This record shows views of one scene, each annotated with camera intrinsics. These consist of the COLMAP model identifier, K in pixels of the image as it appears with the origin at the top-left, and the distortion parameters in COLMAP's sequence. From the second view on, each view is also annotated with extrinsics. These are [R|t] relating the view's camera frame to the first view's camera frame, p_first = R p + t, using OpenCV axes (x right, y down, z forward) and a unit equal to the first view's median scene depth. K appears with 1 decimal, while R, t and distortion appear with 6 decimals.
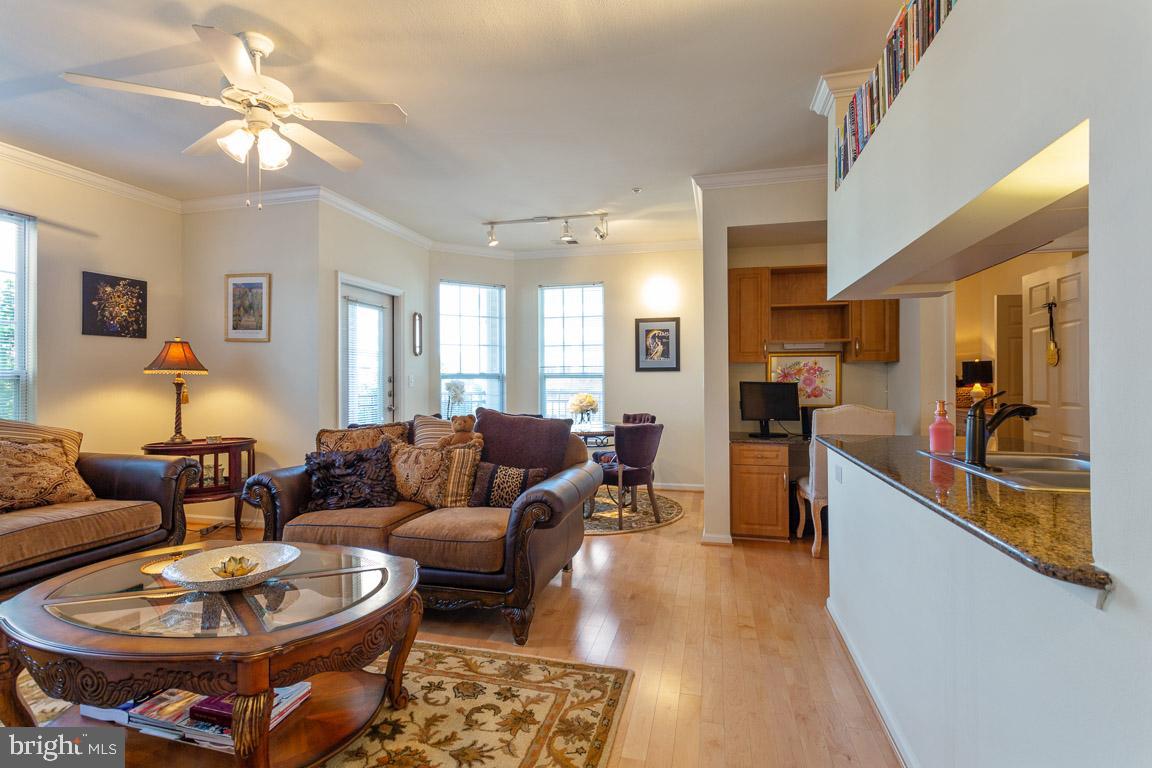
lens RADIAL K [[550.2, 0, 573.4], [0, 550.2, 376.9], [0, 0, 1]] dist [0.007110, 0.000492]
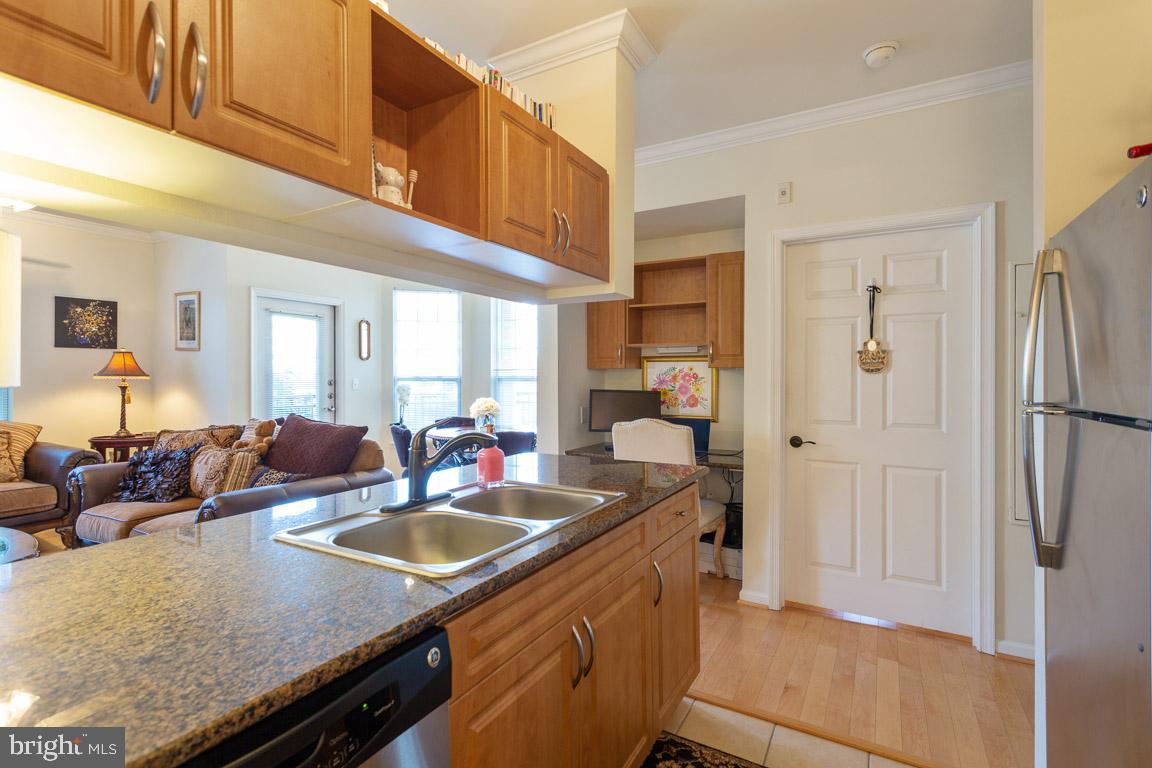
lens RADIAL K [[550.2, 0, 570.9], [0, 550.2, 377.8], [0, 0, 1]] dist [0.007110, 0.000492]
pose [[0.963089, 0.004214, -0.269151, 0.494004], [-0.001991, 0.999962, 0.008534, -0.017869], [0.269177, -0.007683, 0.963060, 0.096854]]
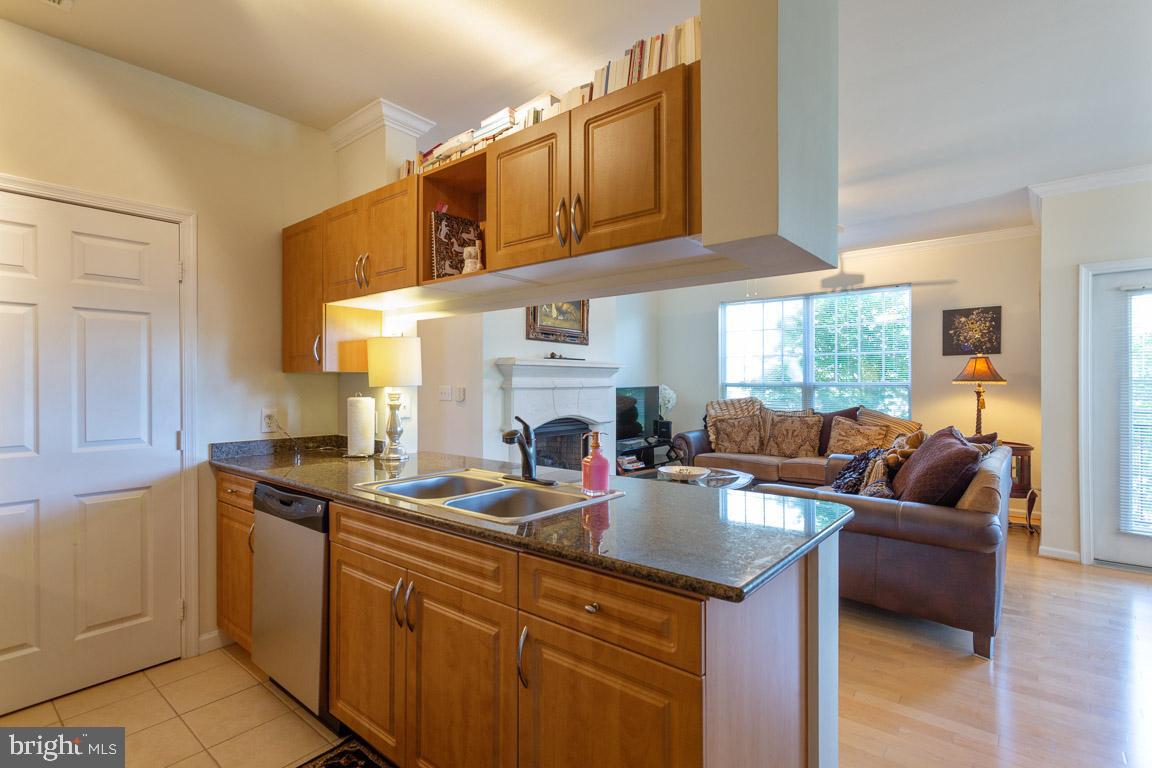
lens RADIAL K [[550.2, 0, 571.0], [0, 550.2, 382.8], [0, 0, 1]] dist [0.007110, 0.000492]
pose [[-0.429768, 0.007167, -0.902911, 0.681847], [0.007532, 0.999962, 0.004353, -0.018192], [0.902908, -0.004930, -0.429805, 0.651118]]
